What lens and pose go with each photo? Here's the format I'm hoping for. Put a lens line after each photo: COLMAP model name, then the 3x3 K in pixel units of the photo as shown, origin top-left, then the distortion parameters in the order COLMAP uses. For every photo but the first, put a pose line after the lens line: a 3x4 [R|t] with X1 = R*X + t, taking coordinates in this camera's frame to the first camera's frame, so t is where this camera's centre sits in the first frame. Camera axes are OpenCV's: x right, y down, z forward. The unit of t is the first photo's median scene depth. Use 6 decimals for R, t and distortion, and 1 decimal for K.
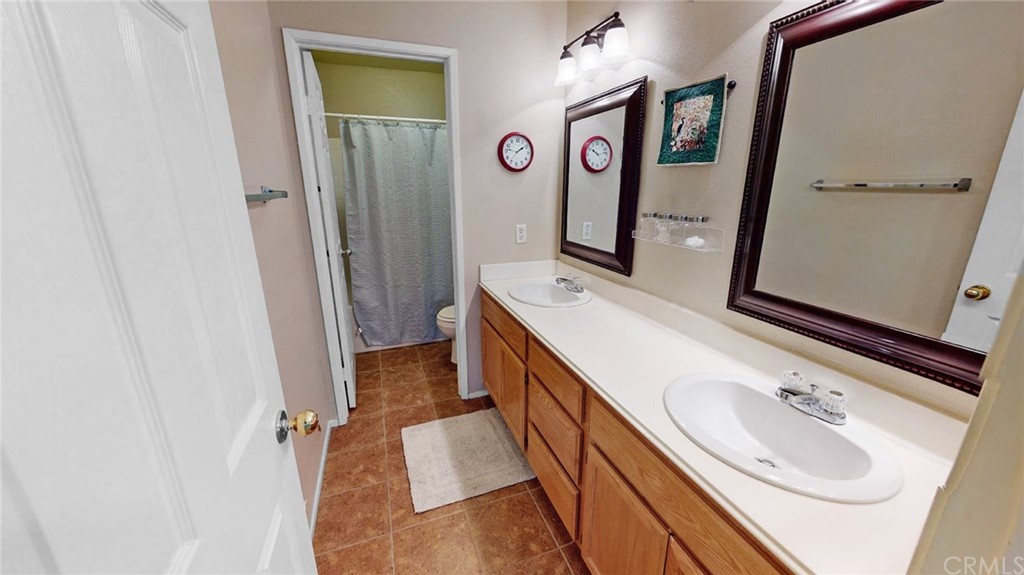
lens RADIAL K [[370.9, 0, 513.9], [0, 370.9, 289.3], [0, 0, 1]] dist [0.000563, 0.000087]
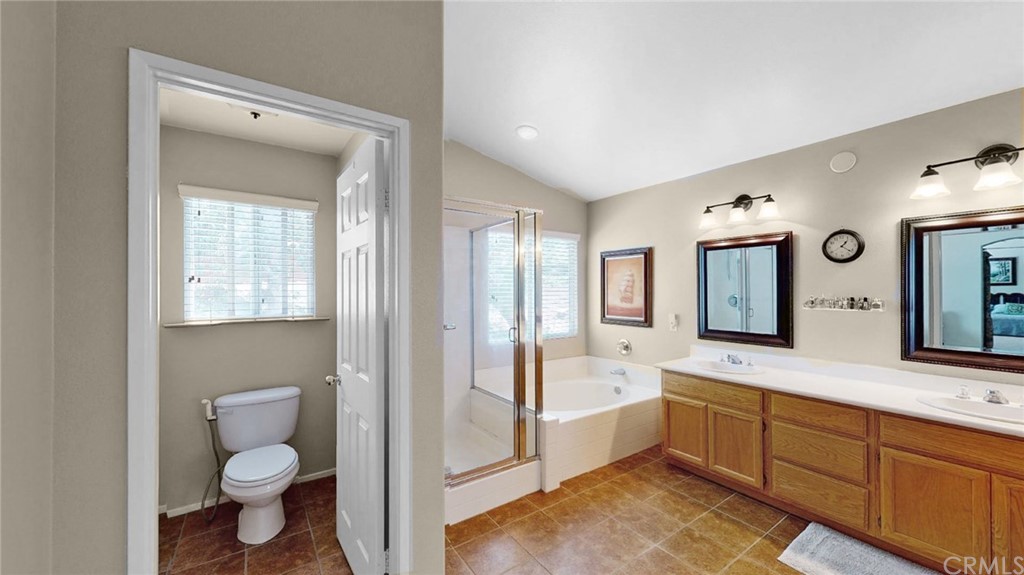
lens RADIAL K [[370.9, 0, 513.9], [0, 370.9, 289.3], [0, 0, 1]] dist [0.000563, 0.000087]
pose [[0.969522, 0.000346, 0.245005, -1.034799], [0.065286, 0.963478, -0.259706, 0.041469], [-0.236146, 0.267786, 0.934091, -0.185964]]
